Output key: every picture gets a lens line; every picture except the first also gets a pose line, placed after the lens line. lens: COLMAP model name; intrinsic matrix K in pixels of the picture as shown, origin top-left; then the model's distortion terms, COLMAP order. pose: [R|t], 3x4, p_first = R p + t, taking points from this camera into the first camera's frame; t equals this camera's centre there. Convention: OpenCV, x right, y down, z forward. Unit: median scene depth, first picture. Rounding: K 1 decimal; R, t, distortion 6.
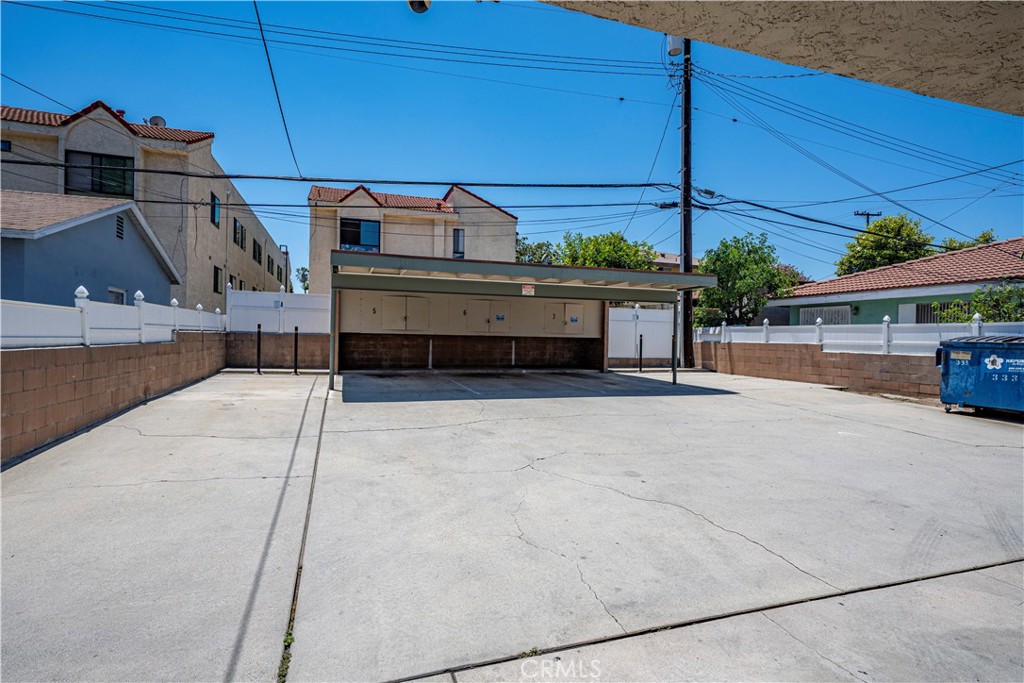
lens RADIAL K [[528.2, 0, 513.2], [0, 528.2, 339.0], [0, 0, 1]] dist [-0.000980, -0.000095]
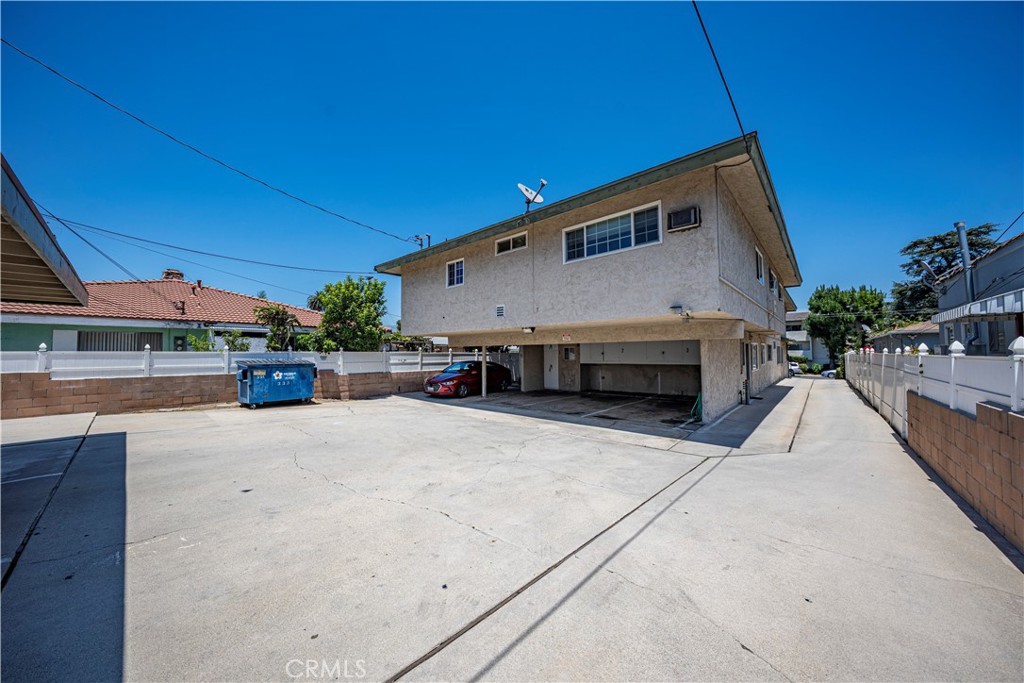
lens RADIAL K [[350.1, 0, 505.8], [0, 350.1, 343.9], [0, 0, 1]] dist [-0.016764, 0.000740]
pose [[-0.485781, 0.011391, 0.874006, -0.469560], [0.002526, 0.999929, -0.011628, -0.044114], [-0.874077, -0.003440, -0.485775, 0.857082]]
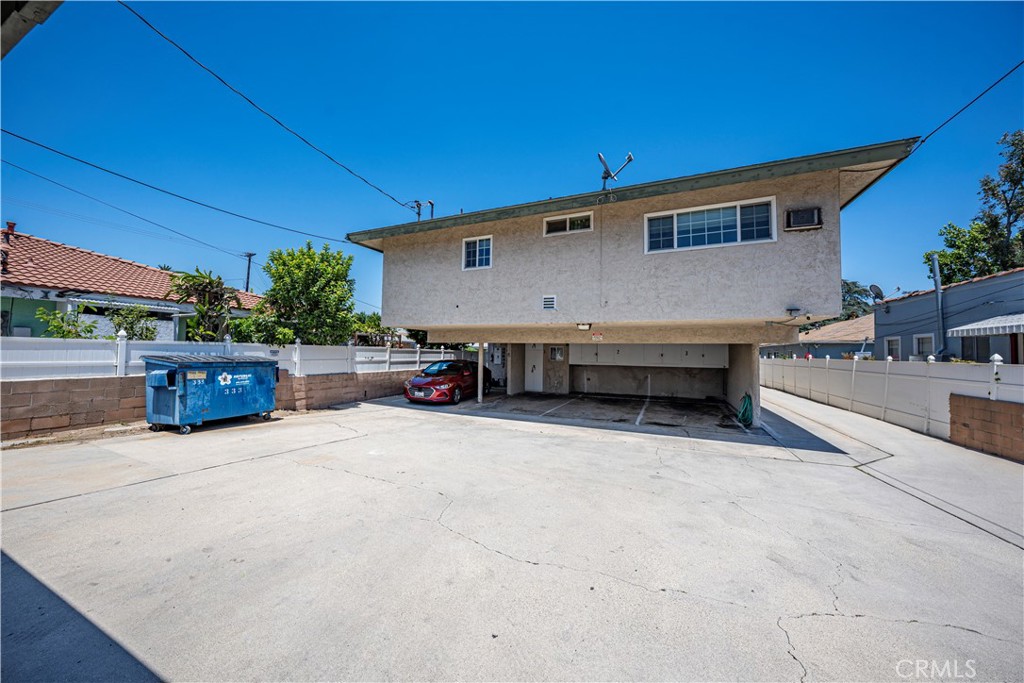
lens RADIAL K [[350.1, 0, 512.3], [0, 350.1, 343.3], [0, 0, 1]] dist [-0.016764, 0.000740]
pose [[-0.733836, -0.010407, 0.679247, -0.064118], [-0.025208, 0.999611, -0.011918, -0.038863], [-0.678859, -0.025869, -0.733813, 1.080197]]
